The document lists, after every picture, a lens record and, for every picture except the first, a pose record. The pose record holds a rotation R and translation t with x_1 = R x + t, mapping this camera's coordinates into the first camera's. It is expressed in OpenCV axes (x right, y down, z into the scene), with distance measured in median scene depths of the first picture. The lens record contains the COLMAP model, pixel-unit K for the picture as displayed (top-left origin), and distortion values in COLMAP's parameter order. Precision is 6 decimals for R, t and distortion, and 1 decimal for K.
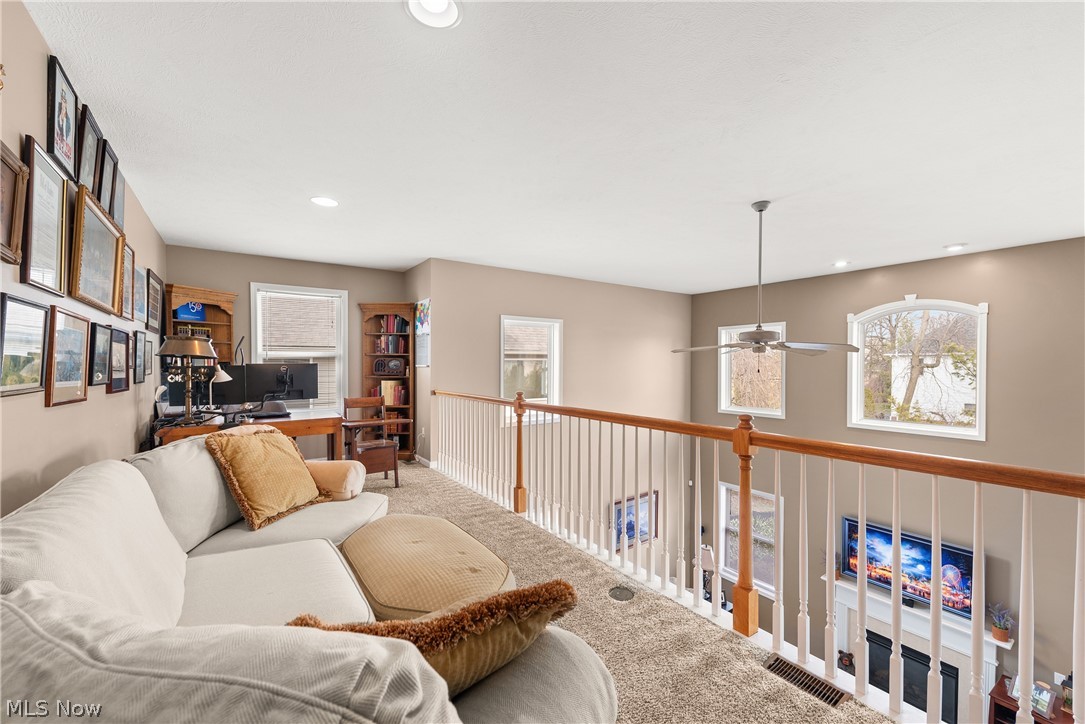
lens RADIAL K [[432.3, 0, 541.8], [0, 432.3, 363.6], [0, 0, 1]] dist [0.002322, -0.000164]
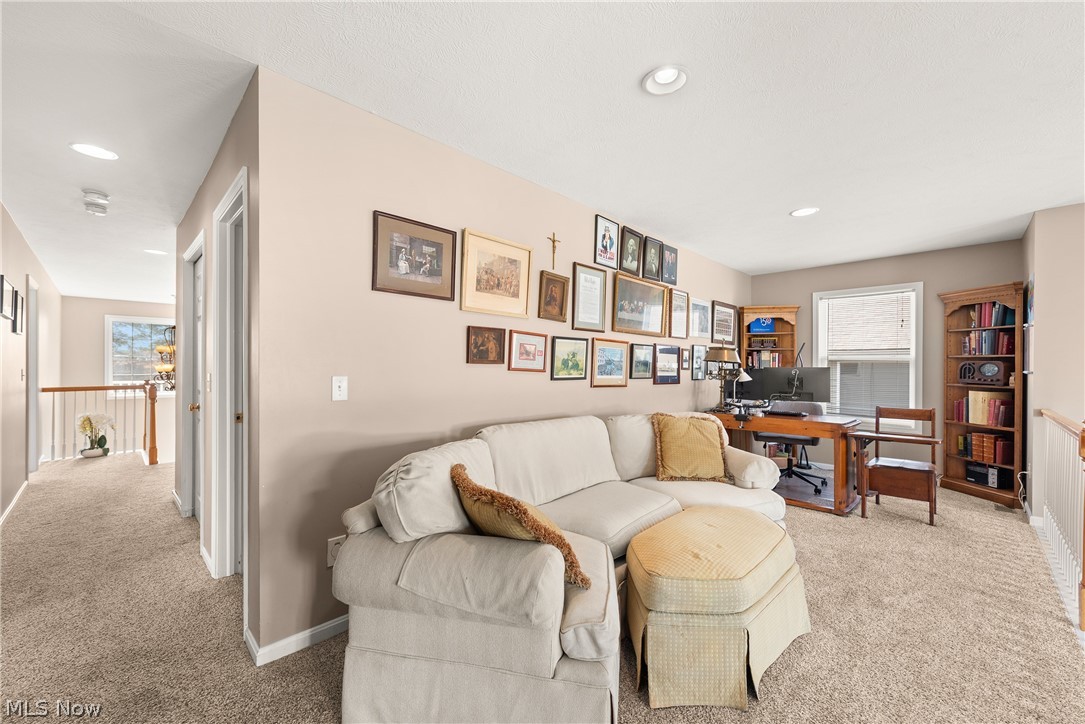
lens RADIAL K [[432.3, 0, 541.8], [0, 432.3, 363.6], [0, 0, 1]] dist [0.002322, -0.000164]
pose [[0.174505, -0.004394, -0.984647, 0.308889], [-0.006020, 0.999967, -0.005529, 0.000278], [0.984638, 0.006893, 0.174473, 0.153323]]
